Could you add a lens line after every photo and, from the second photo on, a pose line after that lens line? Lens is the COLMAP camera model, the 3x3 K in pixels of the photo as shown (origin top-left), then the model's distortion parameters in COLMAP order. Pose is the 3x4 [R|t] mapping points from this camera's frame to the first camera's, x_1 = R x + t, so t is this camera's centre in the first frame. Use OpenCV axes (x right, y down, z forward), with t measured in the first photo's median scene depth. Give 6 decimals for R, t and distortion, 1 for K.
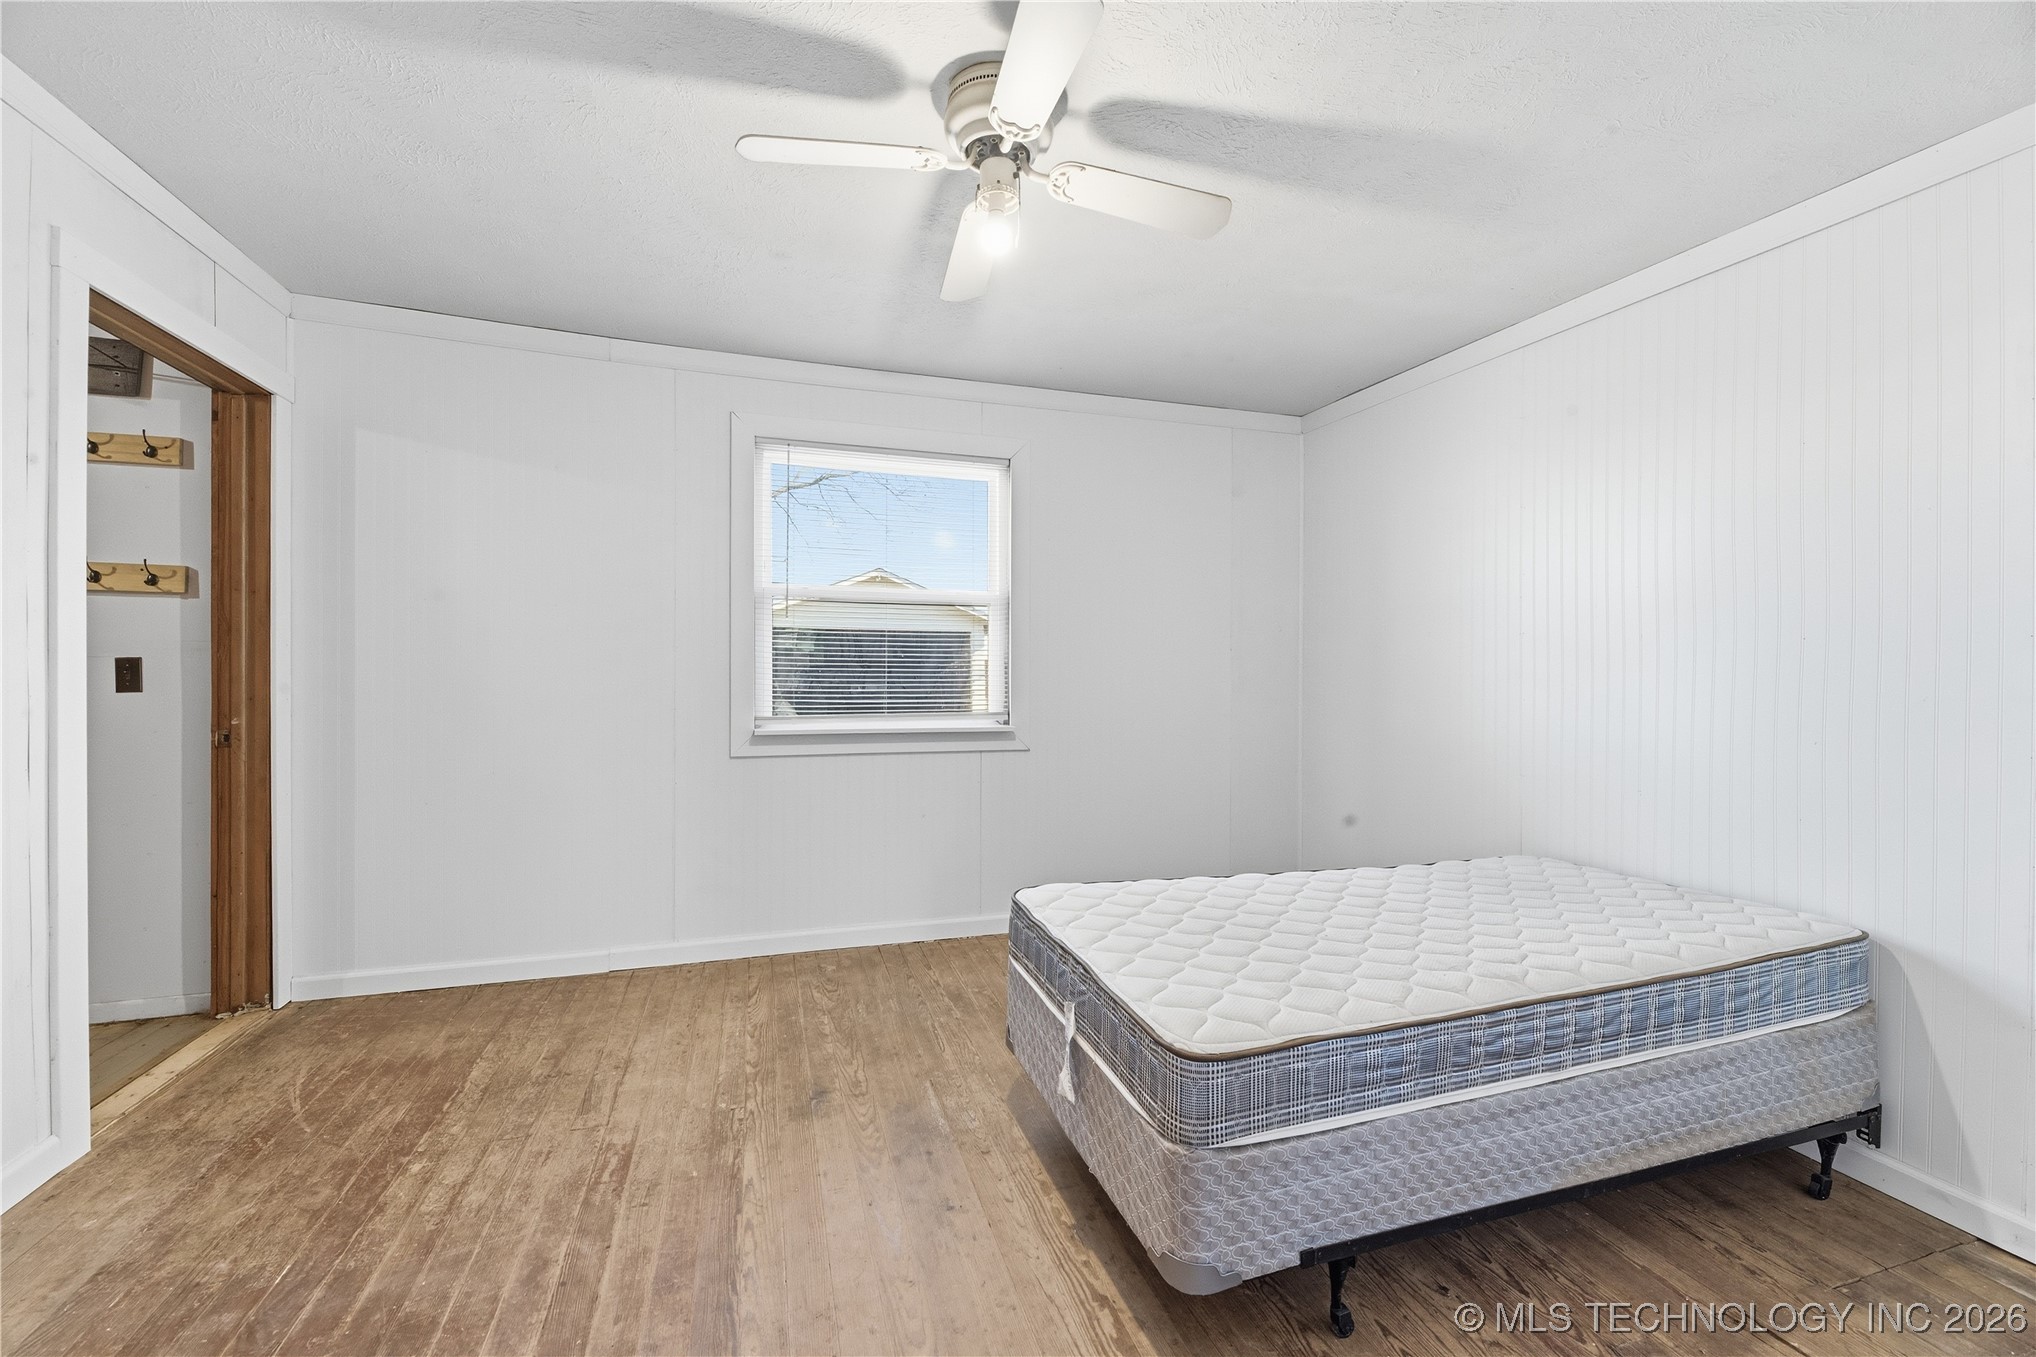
lens RADIAL K [[830.0, 0, 1018.0], [0, 830.0, 678.5], [0, 0, 1]] dist [-0.002812, -0.000759]
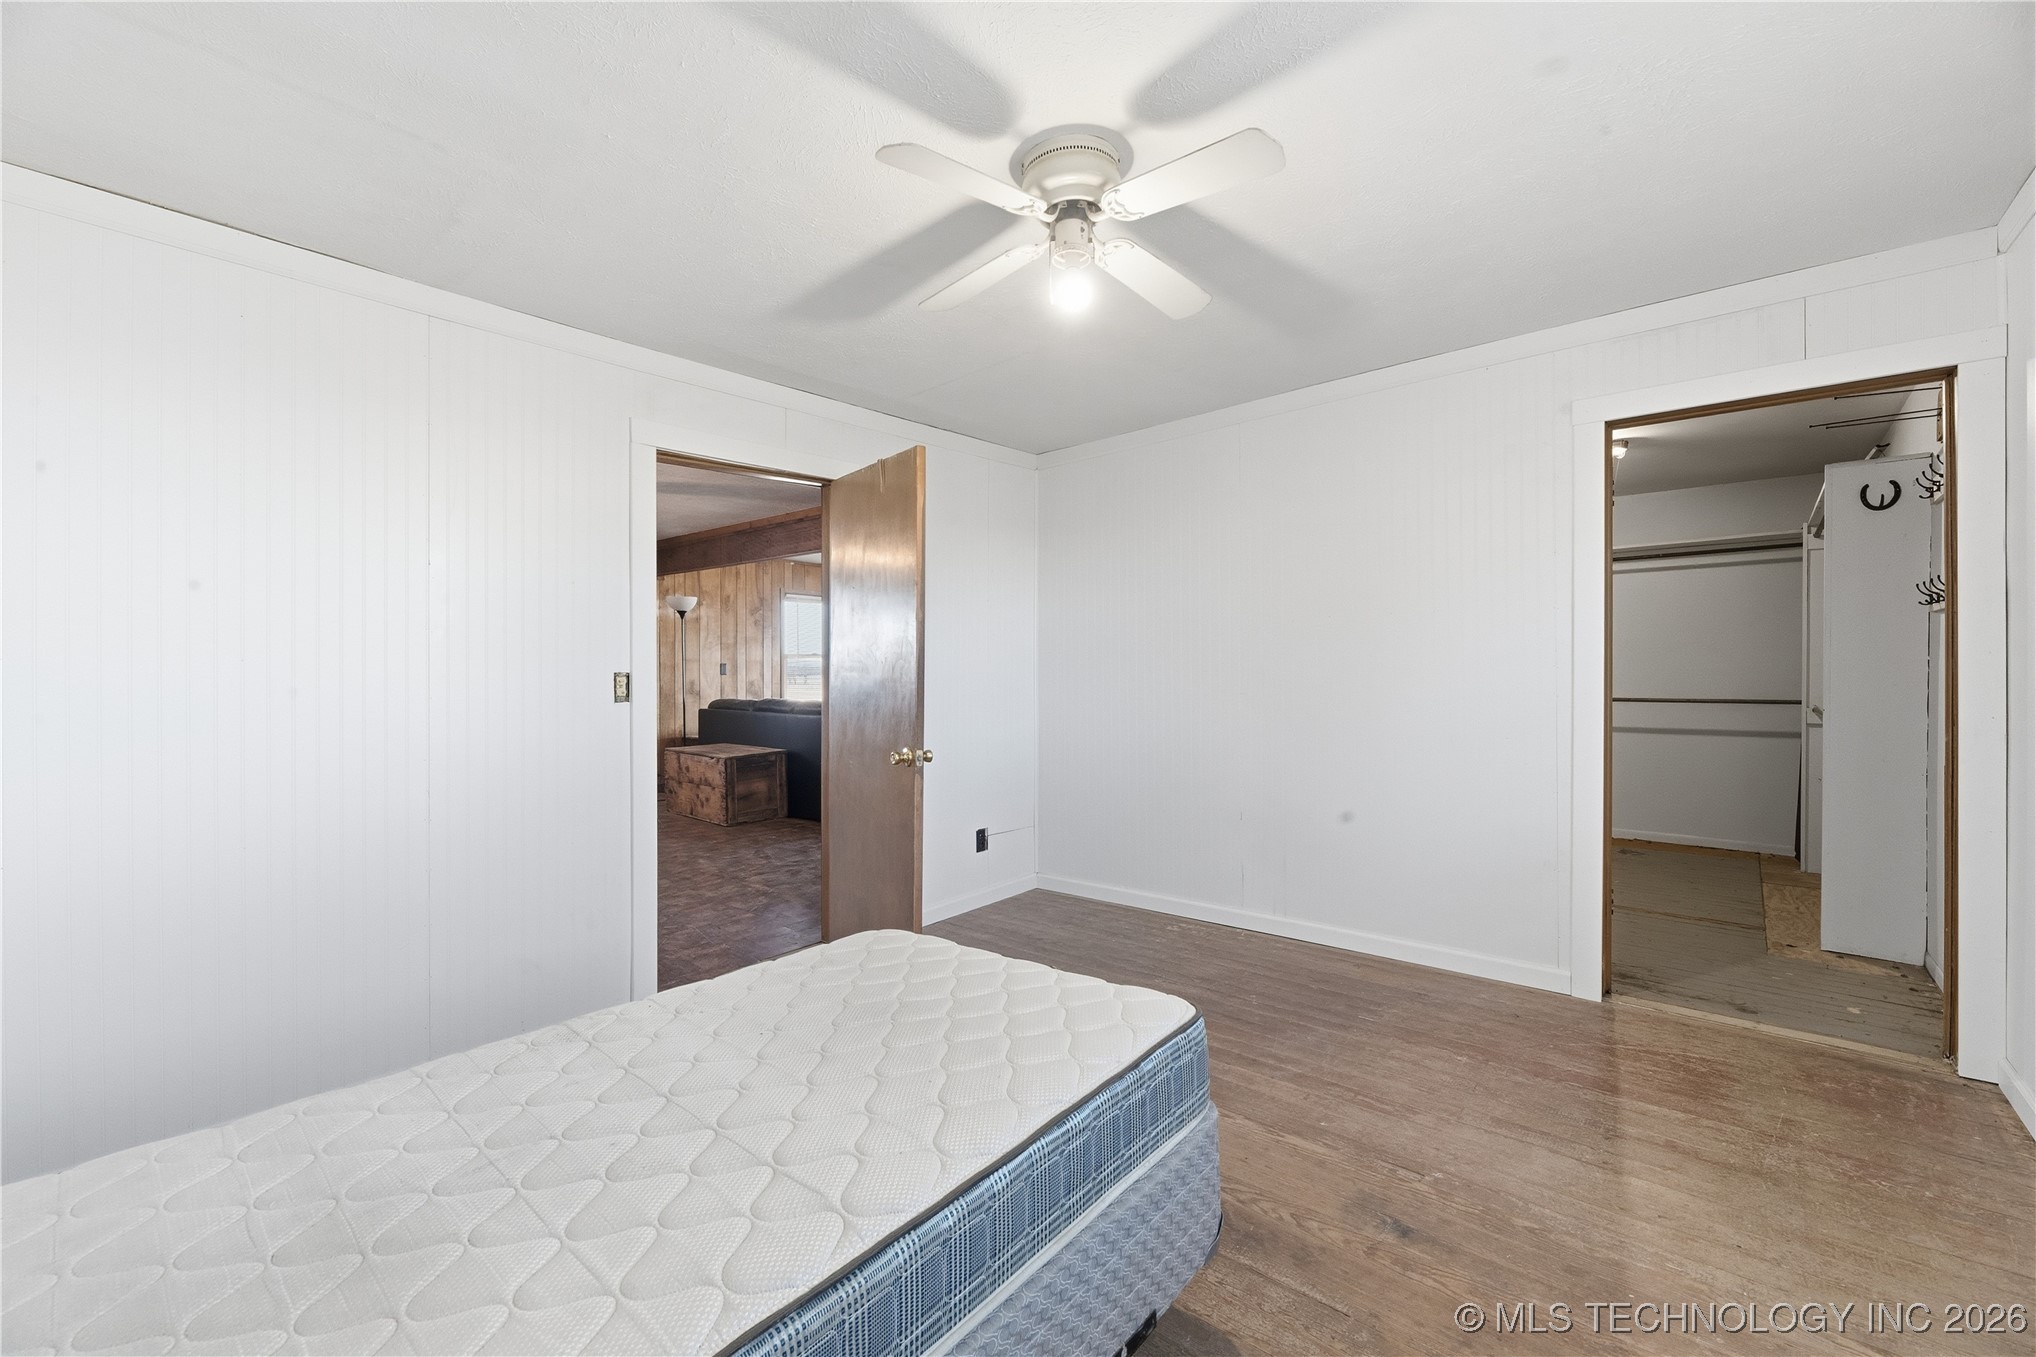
lens RADIAL K [[830.0, 0, 1018.0], [0, 830.0, 678.5], [0, 0, 1]] dist [-0.002812, -0.000759]
pose [[-0.855386, 0.000516, -0.517992, 0.522197], [-0.009299, 0.999823, 0.016352, -0.026208], [0.517908, 0.018804, -0.855229, 1.633913]]
